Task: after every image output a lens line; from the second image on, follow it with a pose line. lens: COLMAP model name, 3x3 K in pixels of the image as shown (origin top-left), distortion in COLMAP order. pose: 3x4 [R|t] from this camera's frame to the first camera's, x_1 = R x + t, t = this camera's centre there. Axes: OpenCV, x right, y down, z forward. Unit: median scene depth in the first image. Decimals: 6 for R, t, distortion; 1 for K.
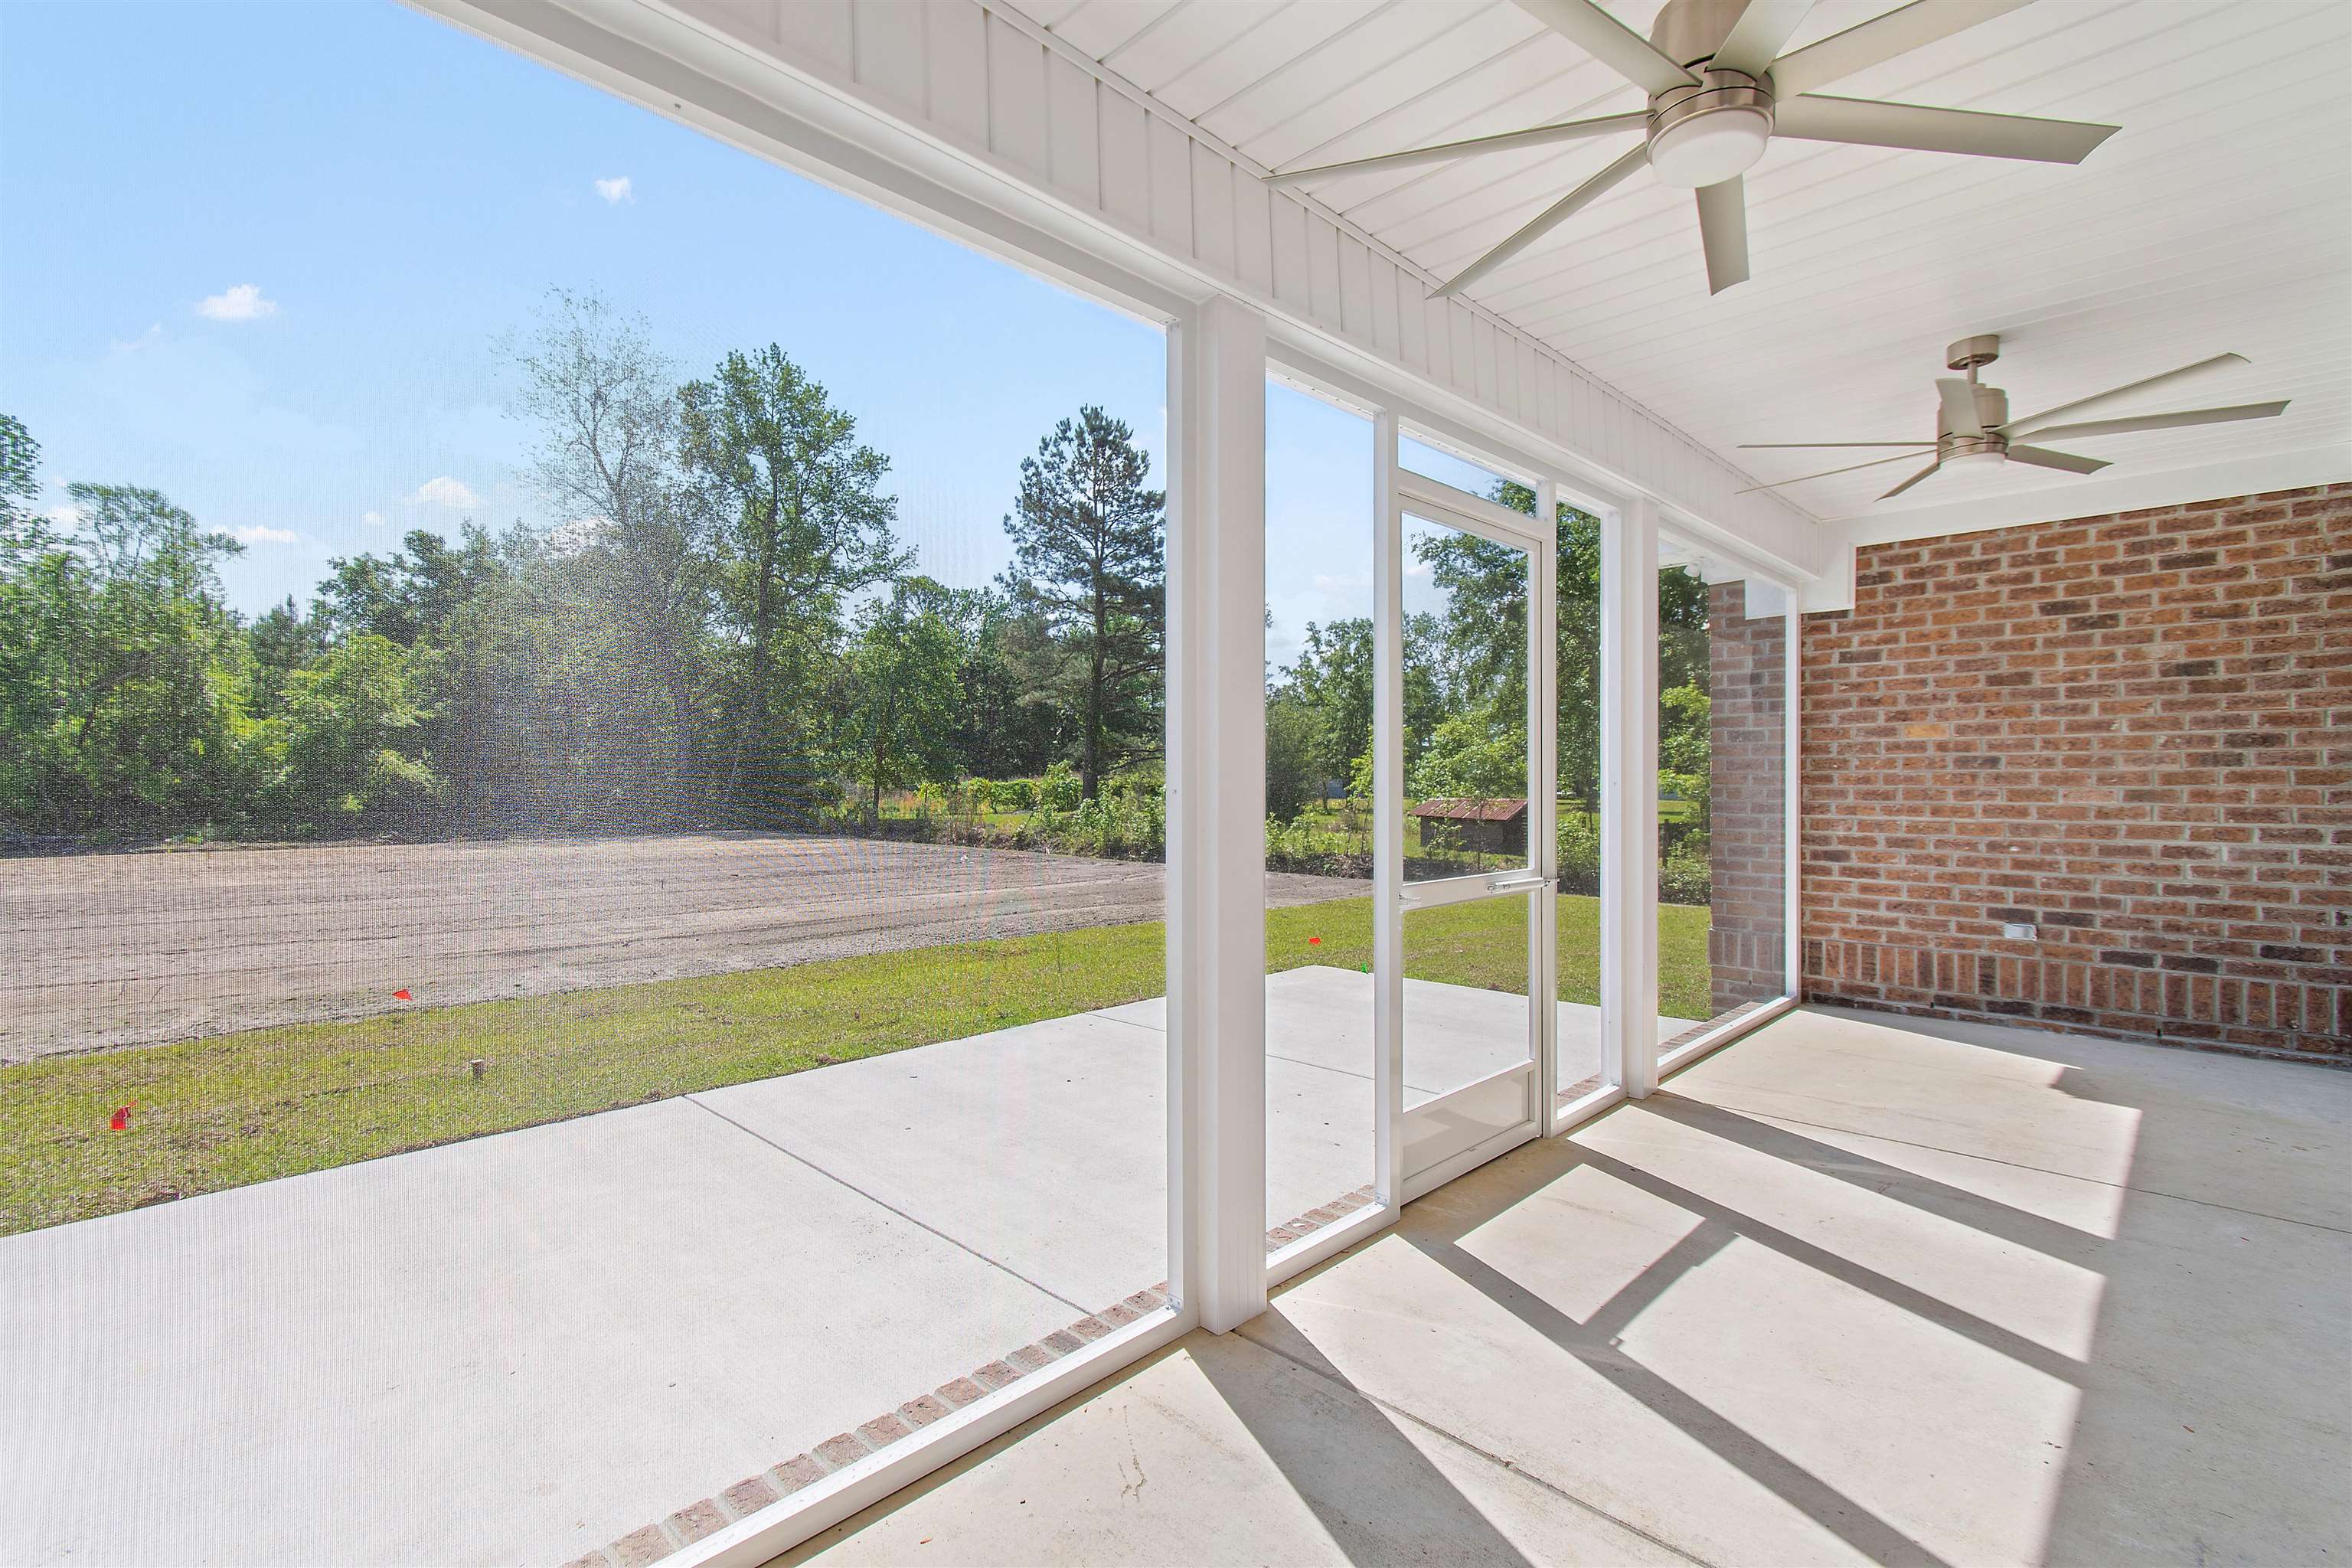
lens RADIAL K [[1032.4, 0, 1167.2], [0, 1032.4, 778.6], [0, 0, 1]] dist [0.001172, -0.000228]
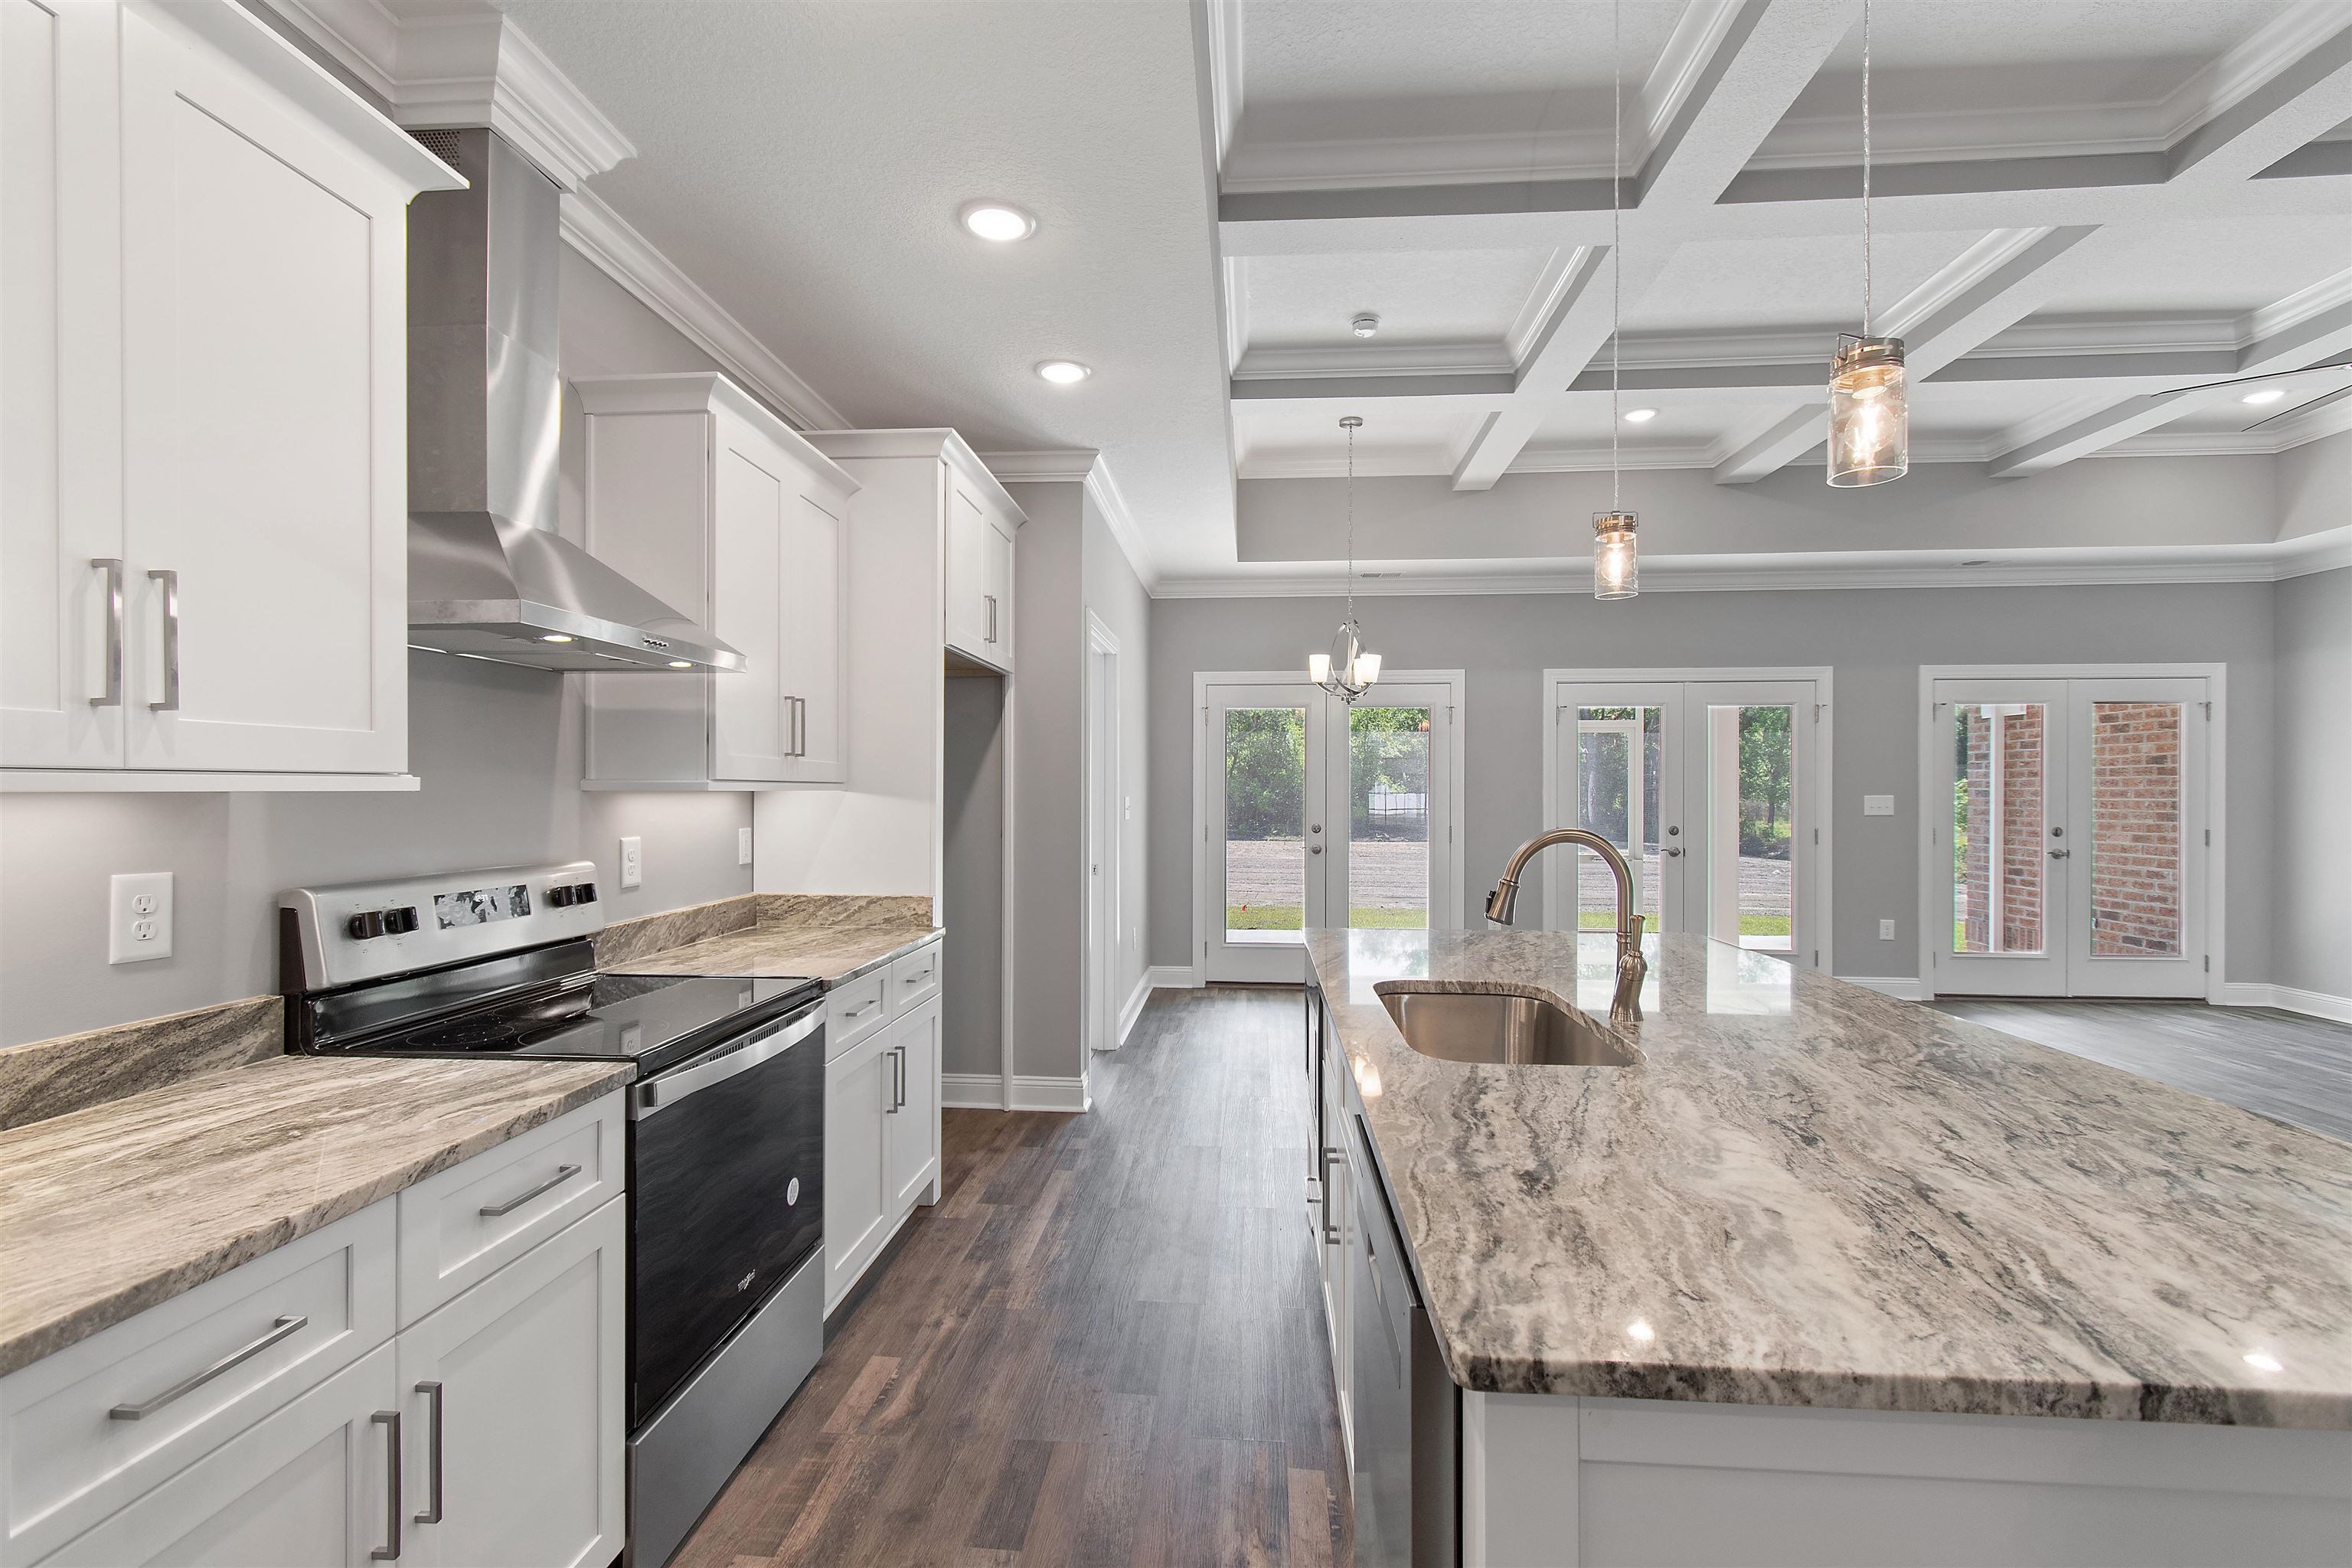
lens RADIAL K [[1034.5, 0, 1169.3], [0, 1034.5, 792.9], [0, 0, 1]] dist [0.000568, -0.000636]
pose [[0.646781, 0.004670, -0.762662, 1.024014], [-0.003833, 0.999989, 0.002873, -0.045093], [0.762667, 0.001065, 0.646791, -1.001474]]
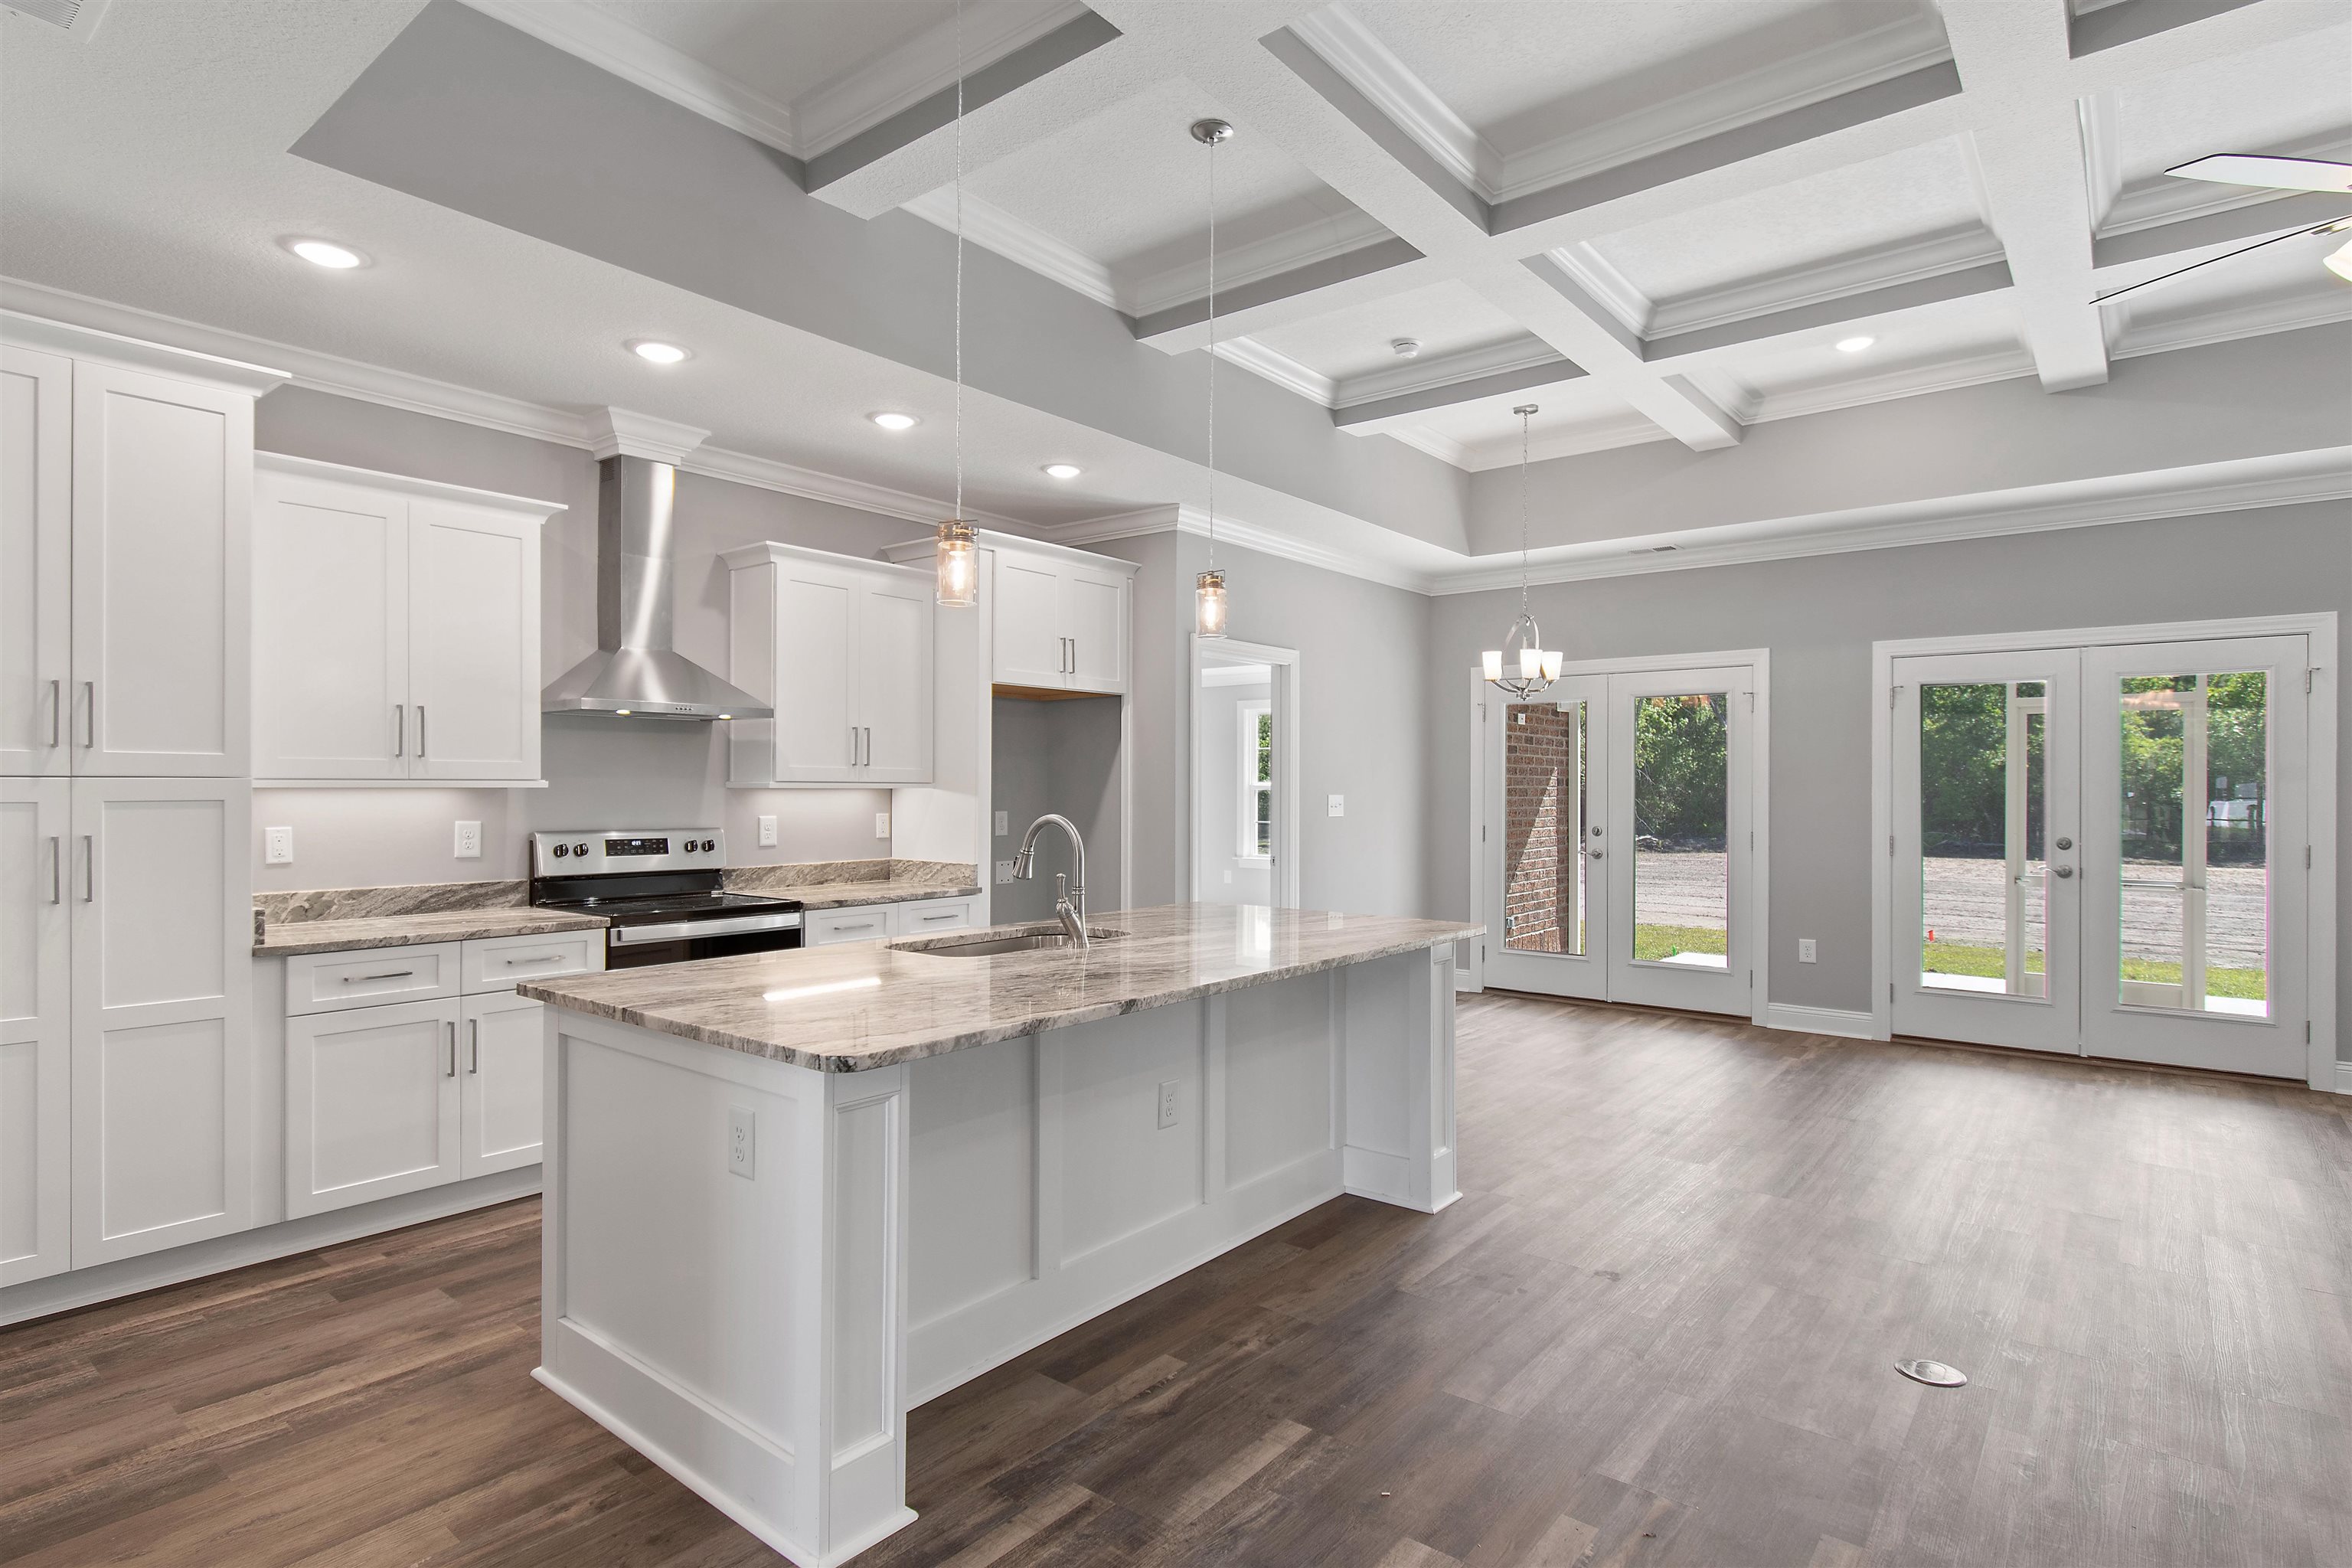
lens RADIAL K [[1191.2, 0, 1178.8], [0, 1191.2, 782.8], [0, 0, 1]] dist [-0.003563, -0.000483]
pose [[0.110556, -0.002328, -0.993867, 1.460344], [-0.005426, 0.999981, -0.002946, -0.046701], [0.993855, 0.005718, 0.110542, -0.653125]]
